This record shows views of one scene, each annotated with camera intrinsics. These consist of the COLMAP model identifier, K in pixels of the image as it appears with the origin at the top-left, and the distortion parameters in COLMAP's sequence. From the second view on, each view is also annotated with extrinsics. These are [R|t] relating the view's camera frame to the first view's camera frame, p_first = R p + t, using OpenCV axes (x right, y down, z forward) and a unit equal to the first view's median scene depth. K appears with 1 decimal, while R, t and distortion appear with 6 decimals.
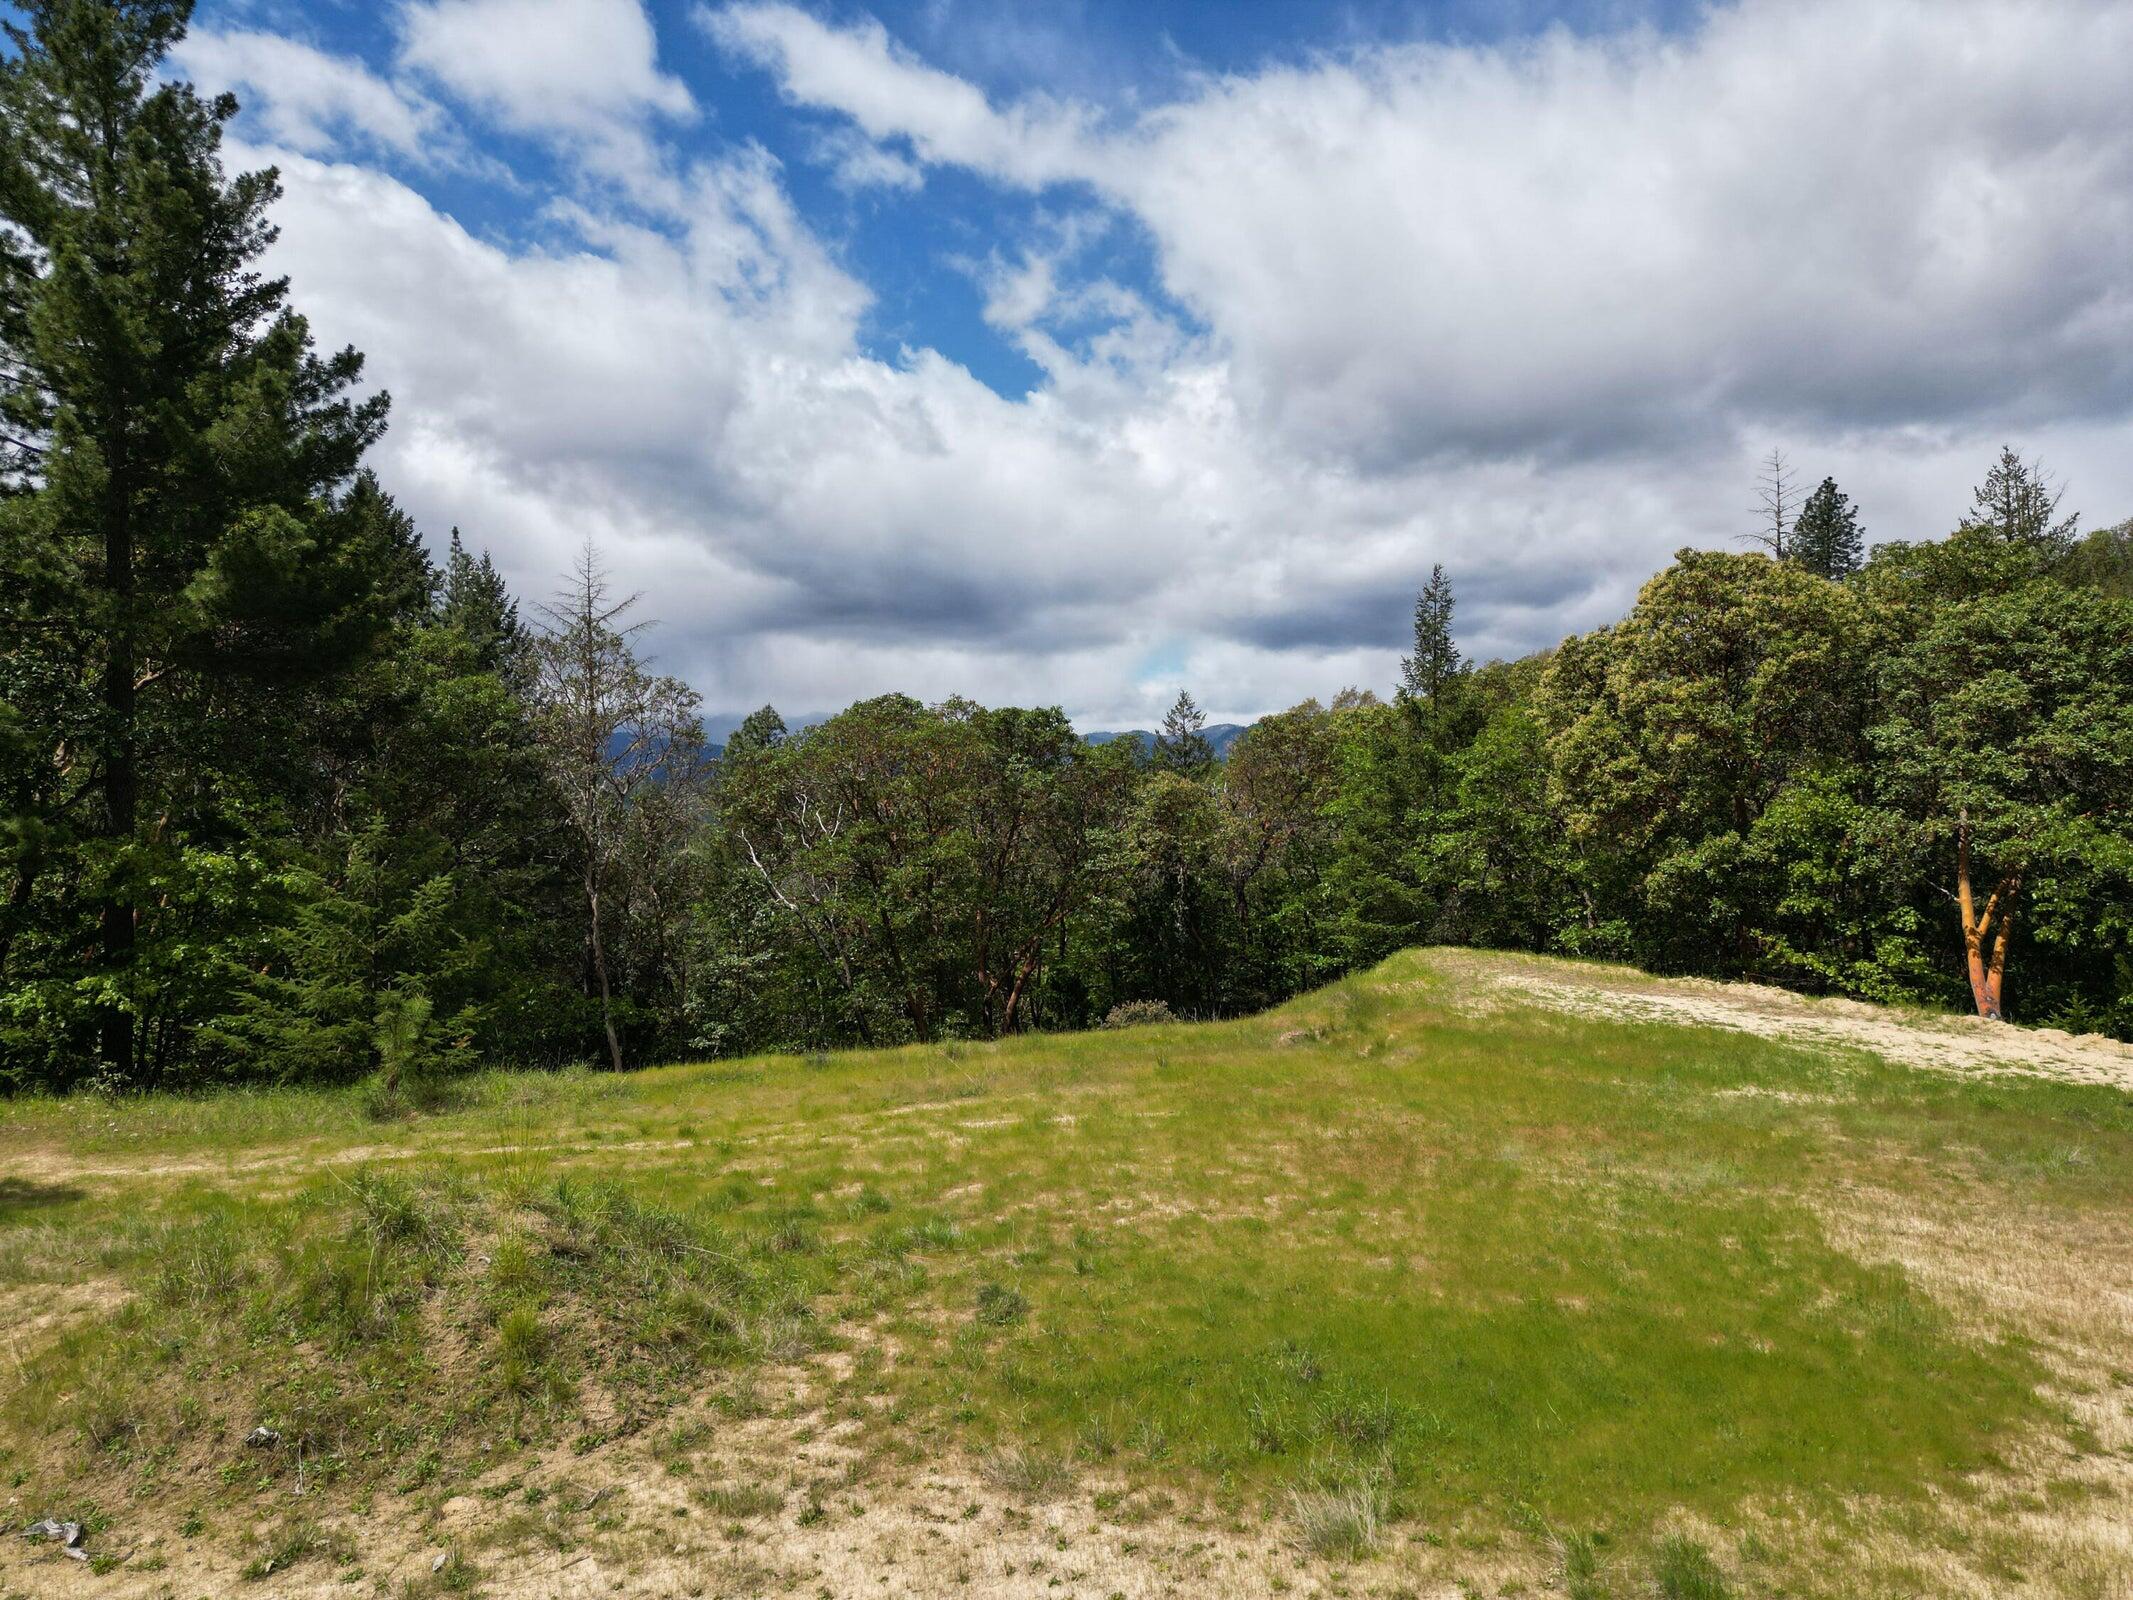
lens RADIAL K [[1505.2, 0, 1049.2], [0, 1505.2, 809.6], [0, 0, 1]] dist [0.074860, -0.062682]
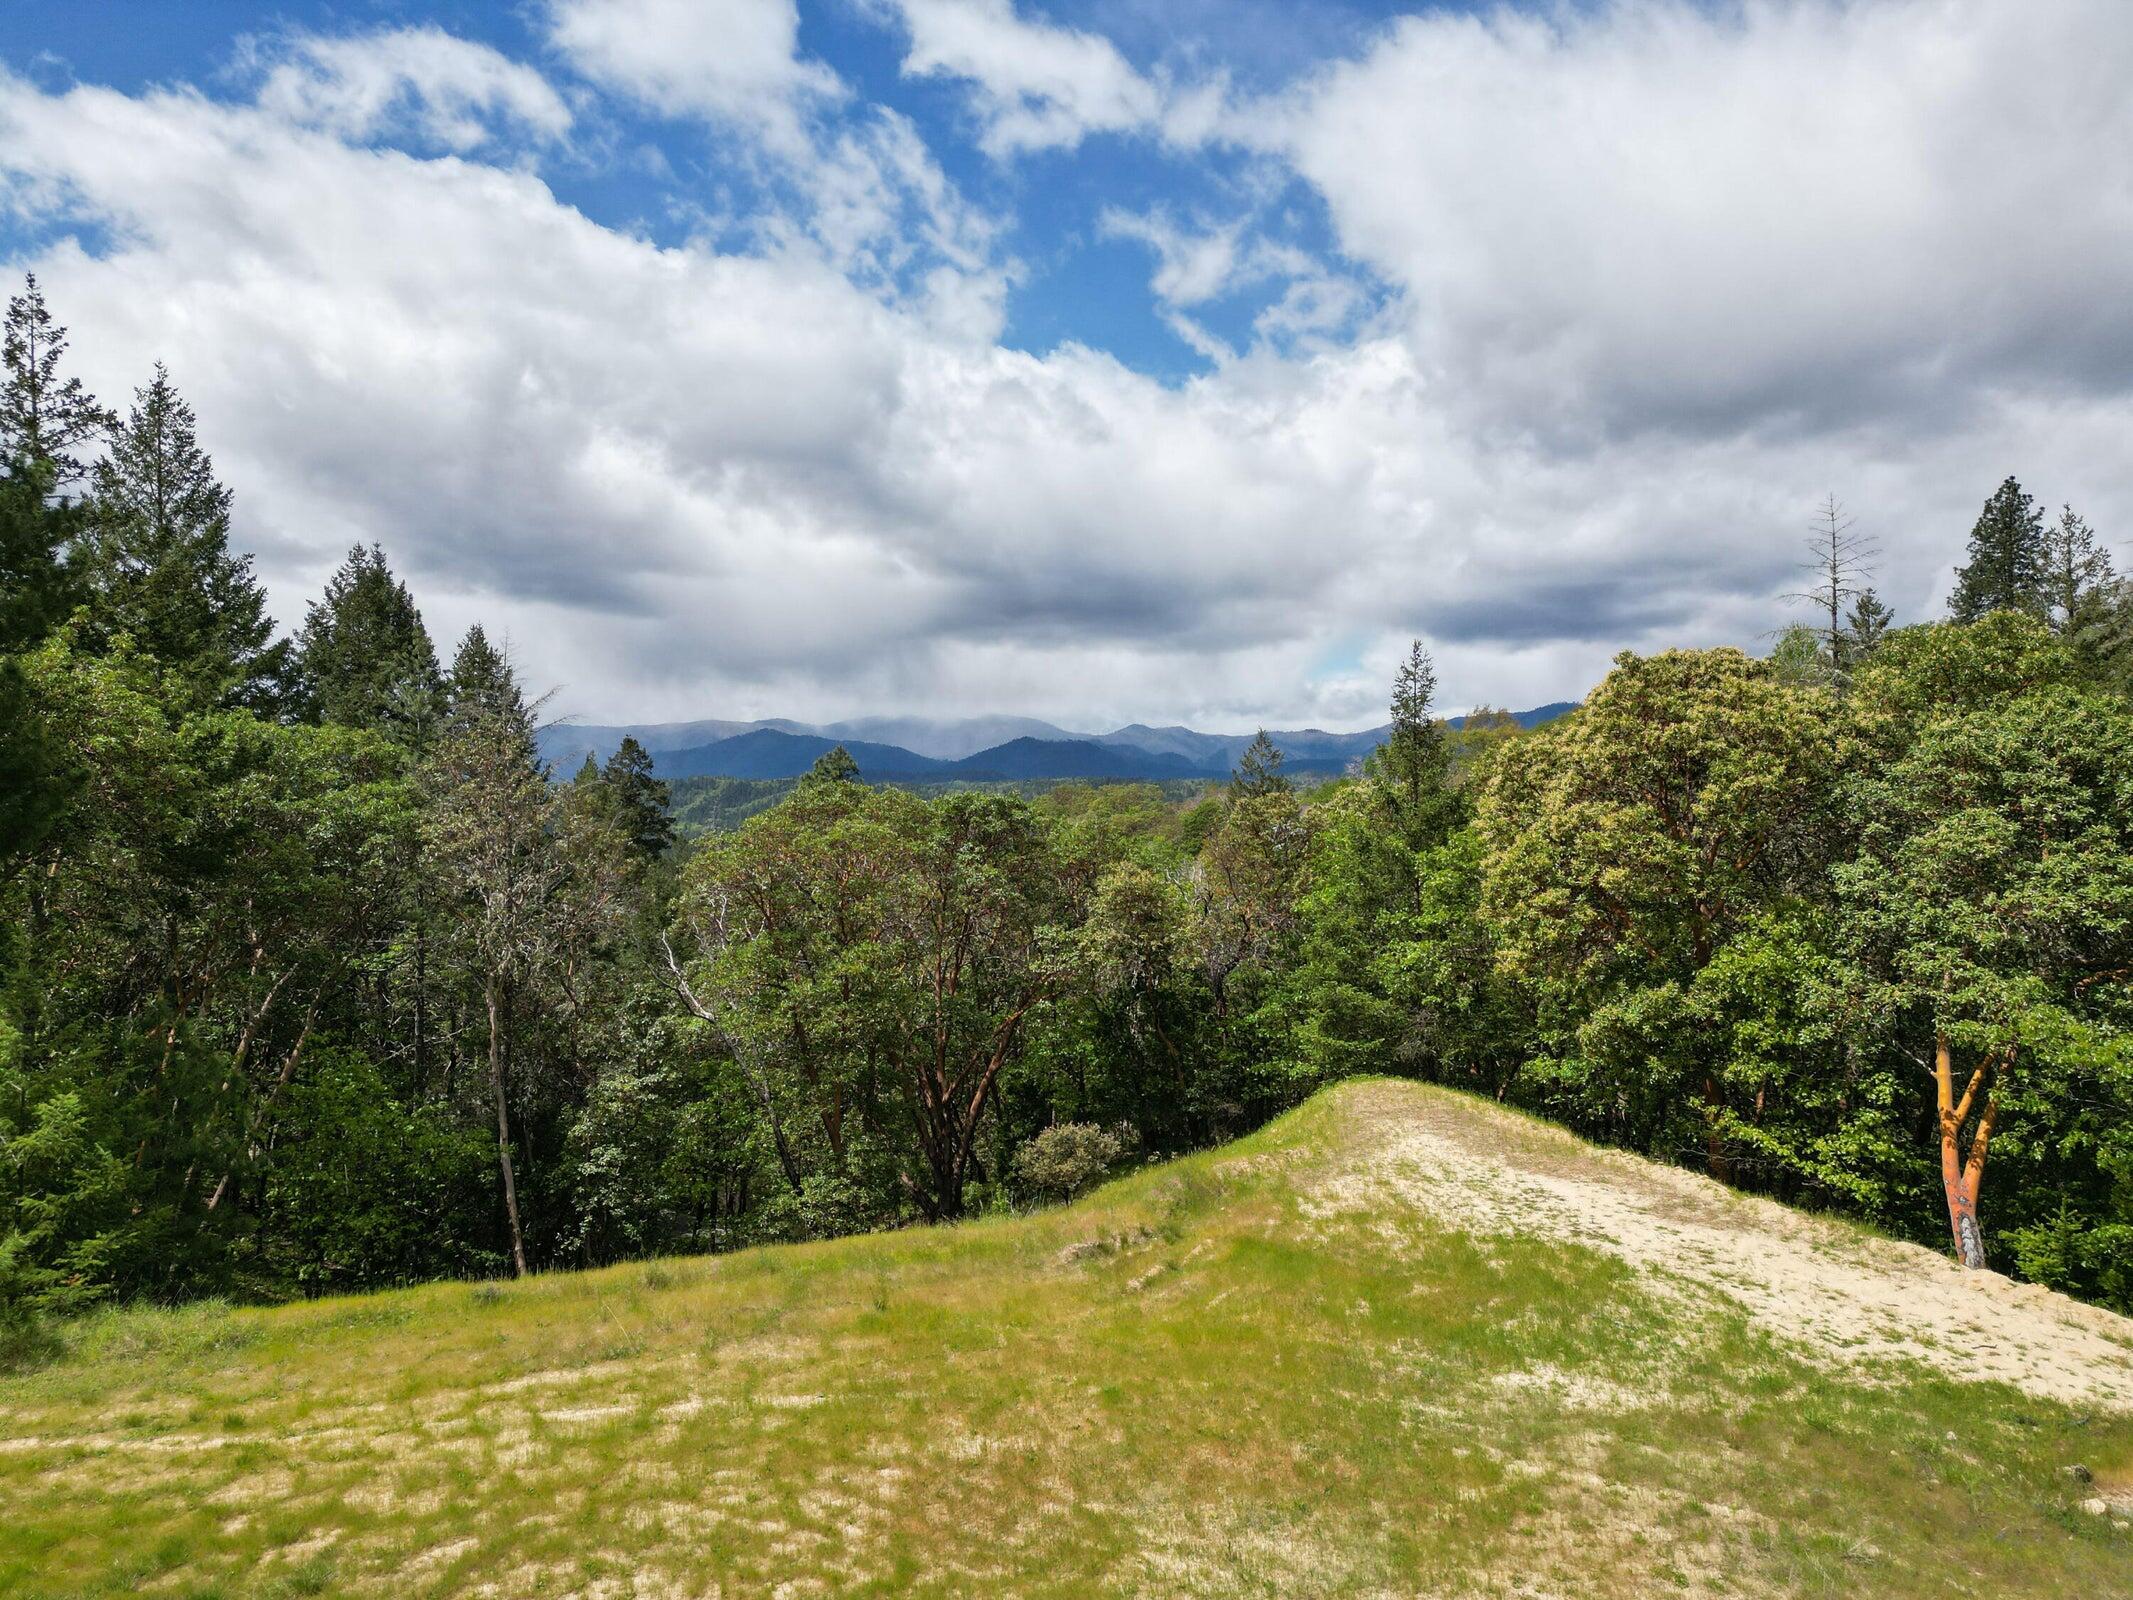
lens RADIAL K [[1505.2, 0, 1060.7], [0, 1505.2, 793.2], [0, 0, 1]] dist [0.074860, -0.062682]
pose [[0.992996, -0.000789, -0.118142, 0.203372], [0.000253, 0.999990, -0.004549, -0.088527], [0.118144, 0.004488, 0.992986, 0.095961]]
